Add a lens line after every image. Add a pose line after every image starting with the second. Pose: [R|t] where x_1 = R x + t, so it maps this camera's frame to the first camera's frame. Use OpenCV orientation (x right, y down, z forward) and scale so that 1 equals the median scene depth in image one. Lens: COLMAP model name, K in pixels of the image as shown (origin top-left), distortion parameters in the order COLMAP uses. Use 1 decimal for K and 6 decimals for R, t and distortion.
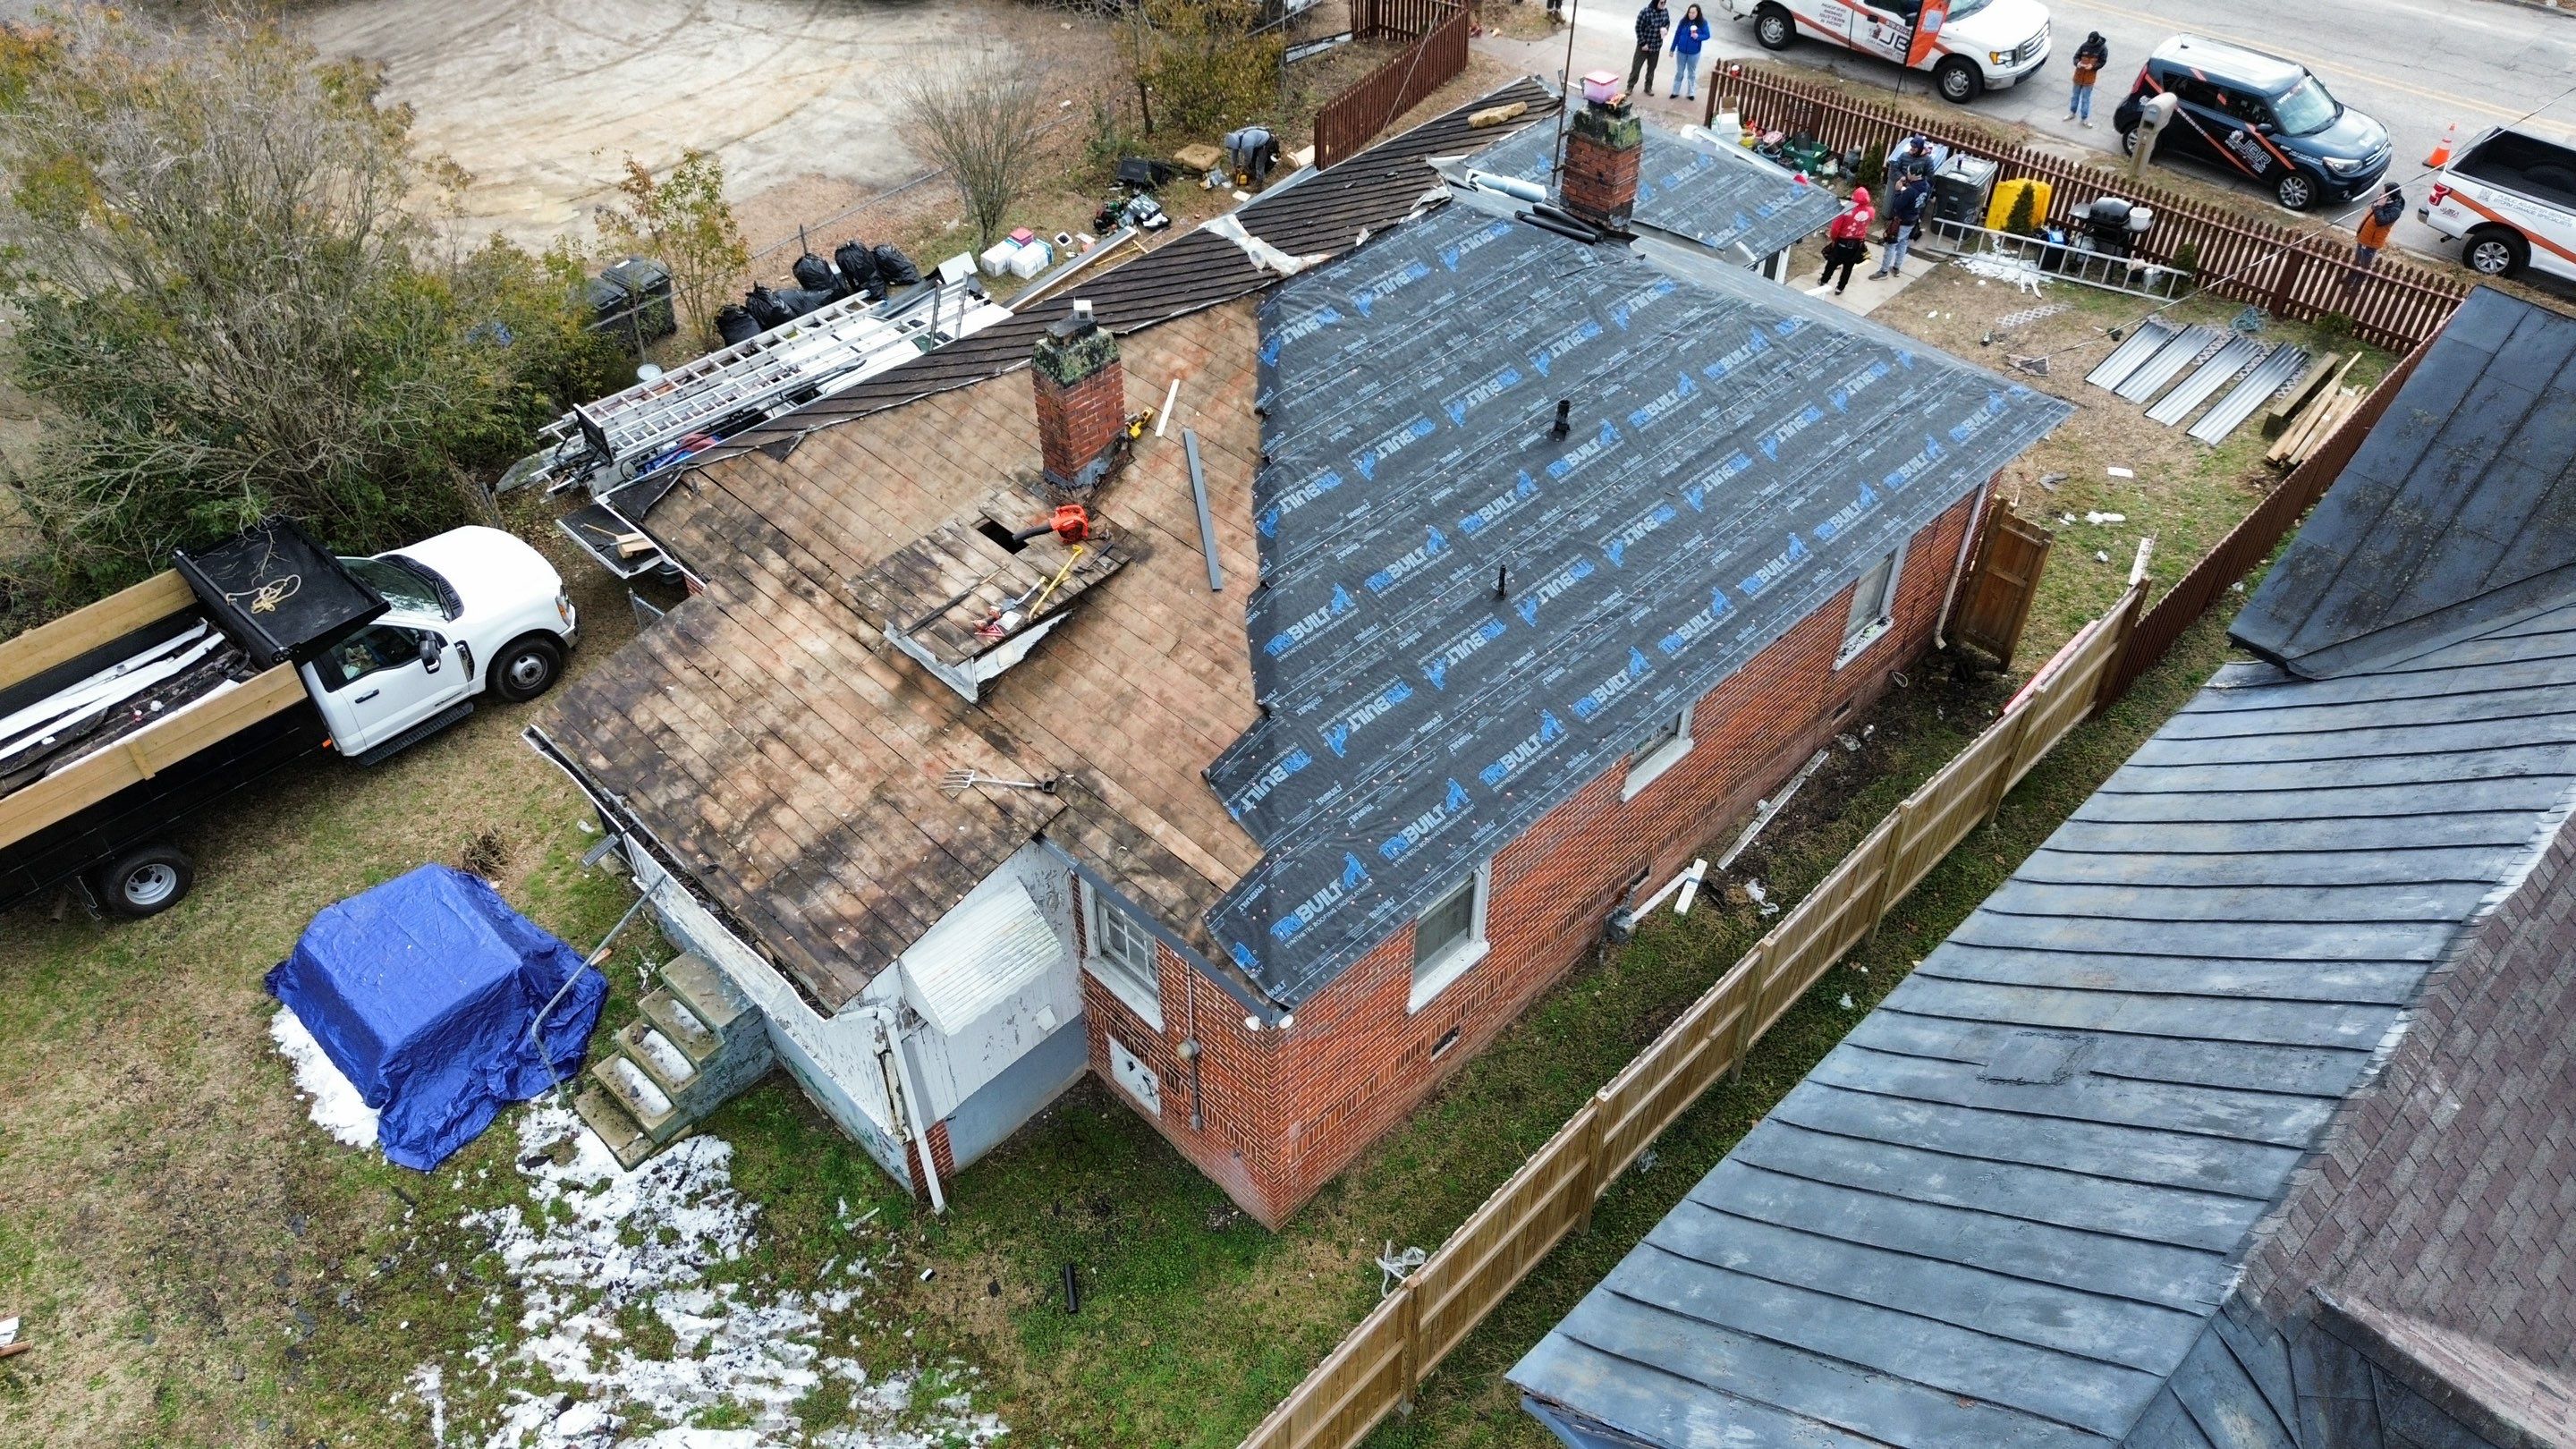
lens RADIAL K [[1818.7, 0, 1288.0], [0, 1818.7, 724.5], [0, 0, 1]] dist [0.090762, -0.097443]
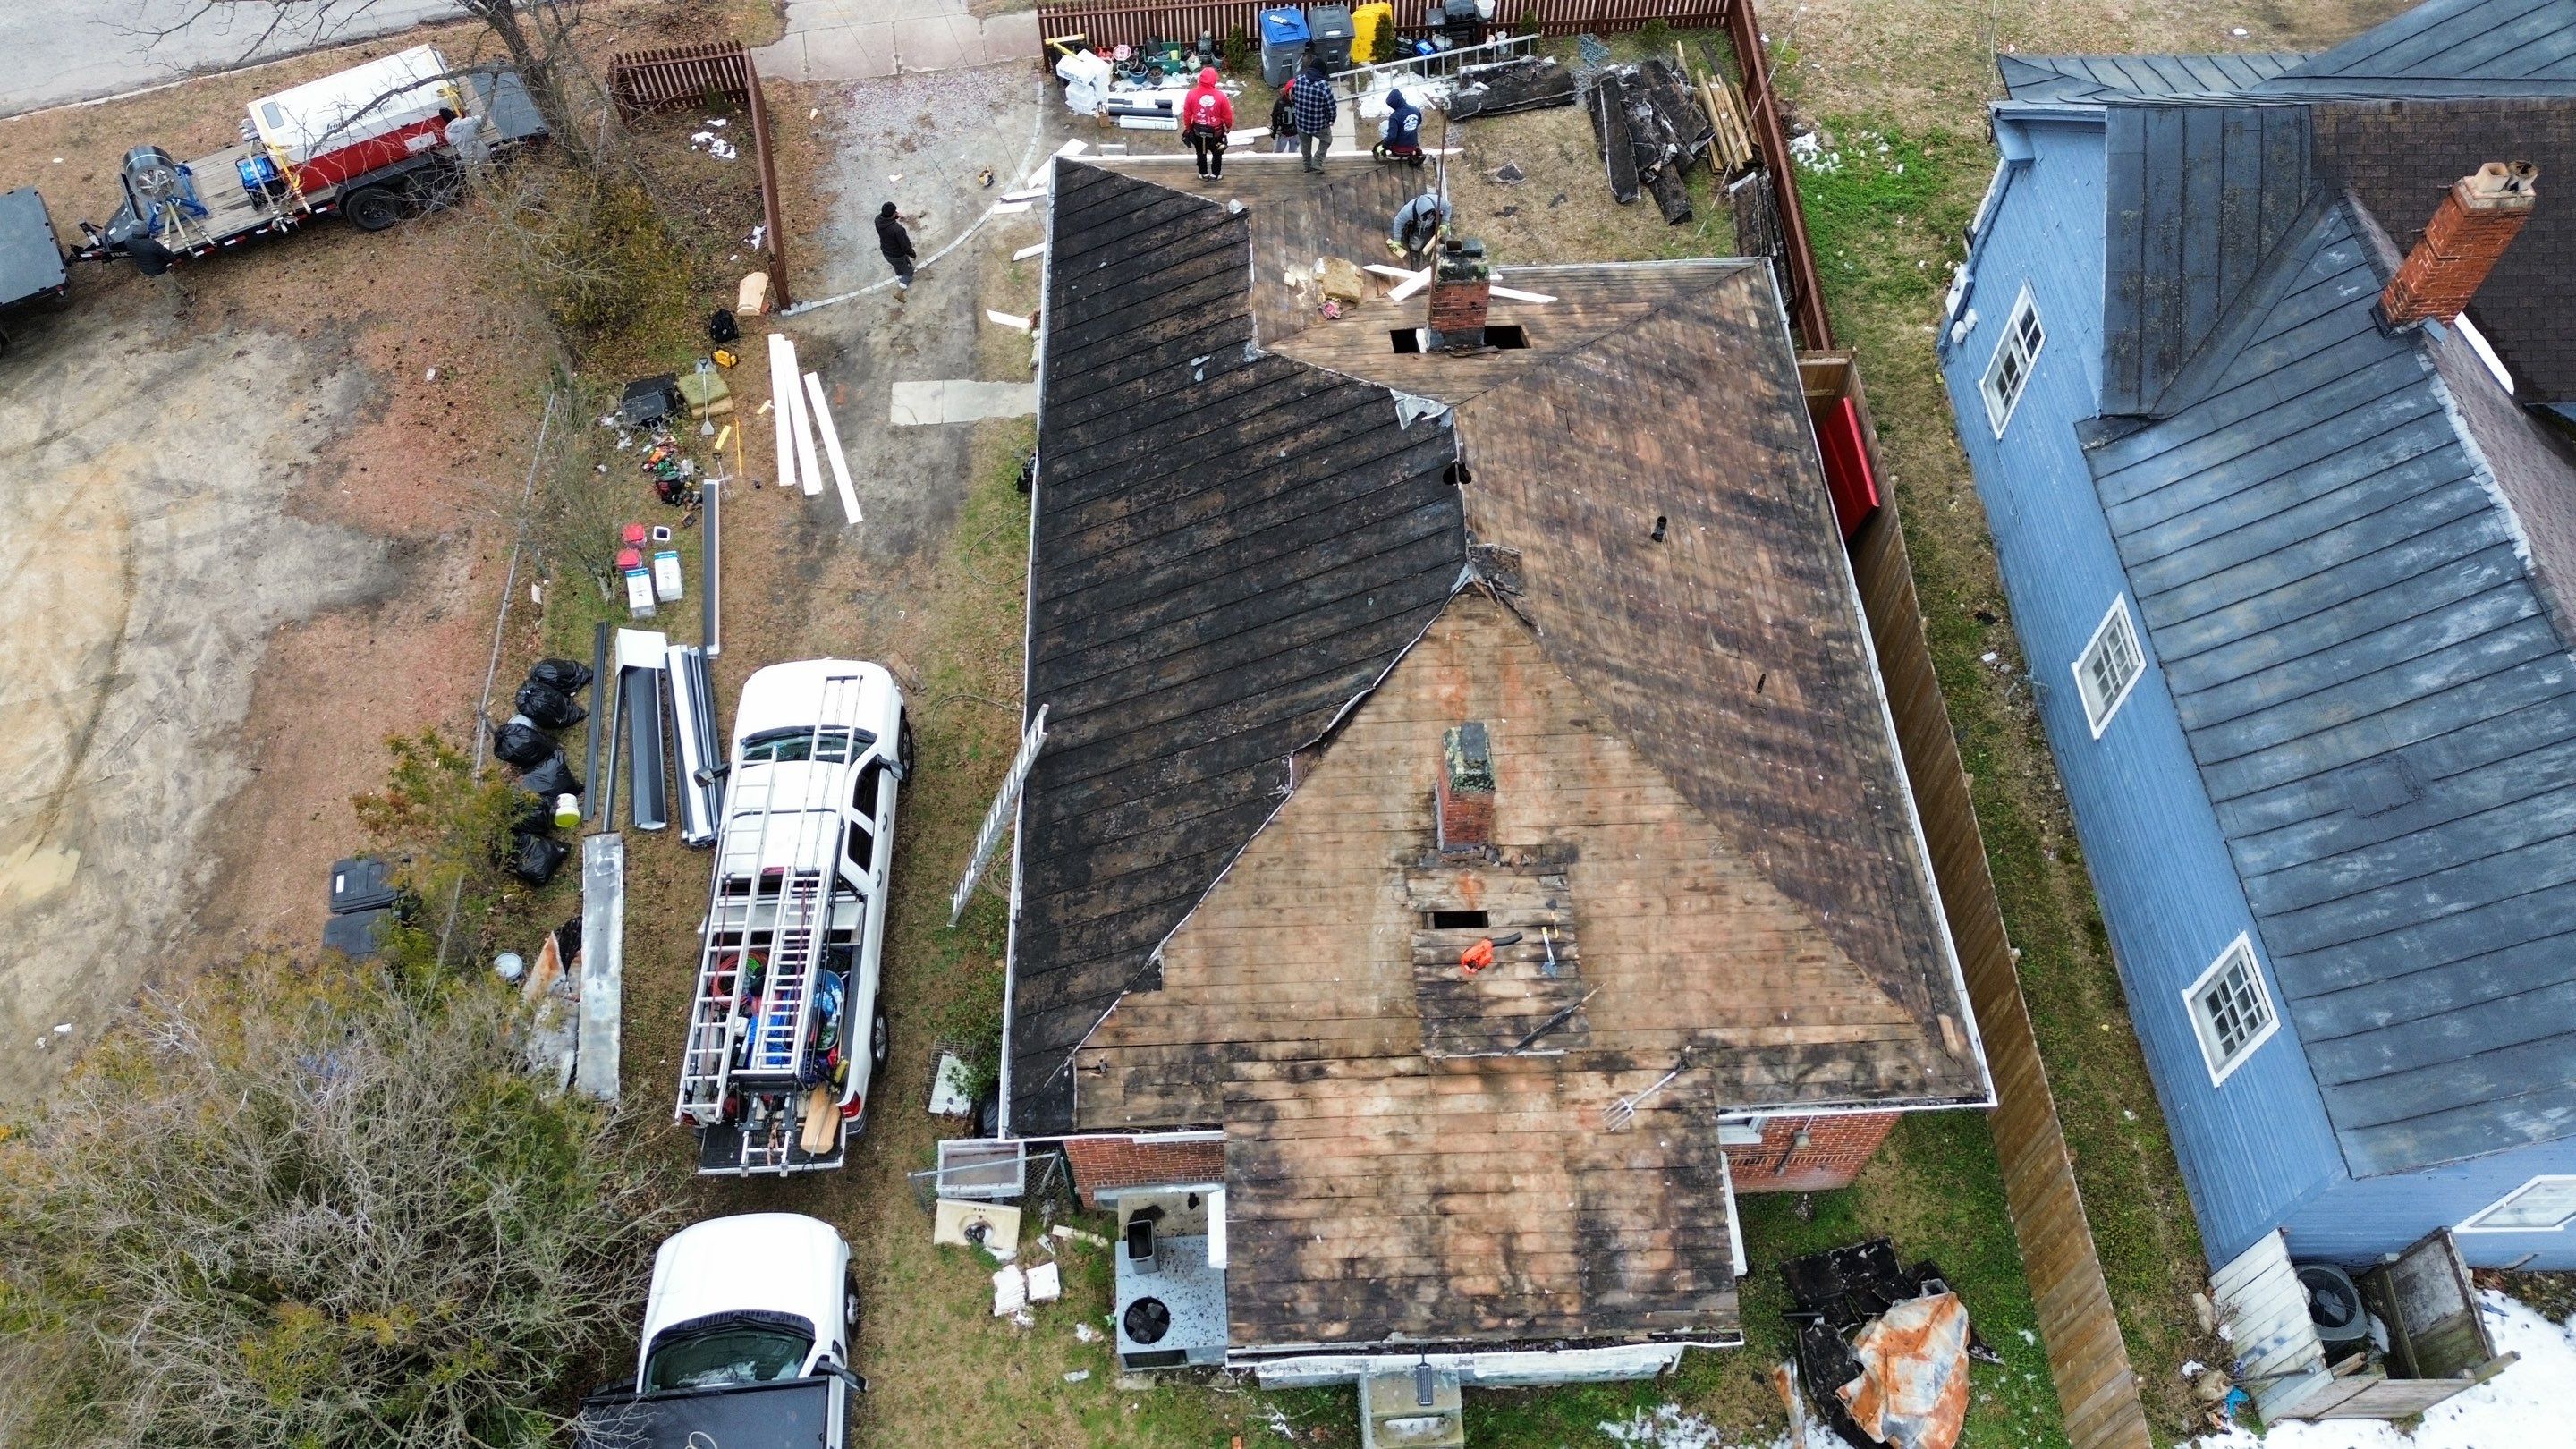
lens RADIAL K [[1818.7, 0, 1288.0], [0, 1818.7, 724.5], [0, 0, 1]] dist [0.090762, -0.097443]
pose [[0.679836, -0.609783, 0.407416, -0.641688], [0.497797, 0.791657, 0.354228, -0.678122], [-0.538536, -0.038006, 0.841745, 0.136972]]
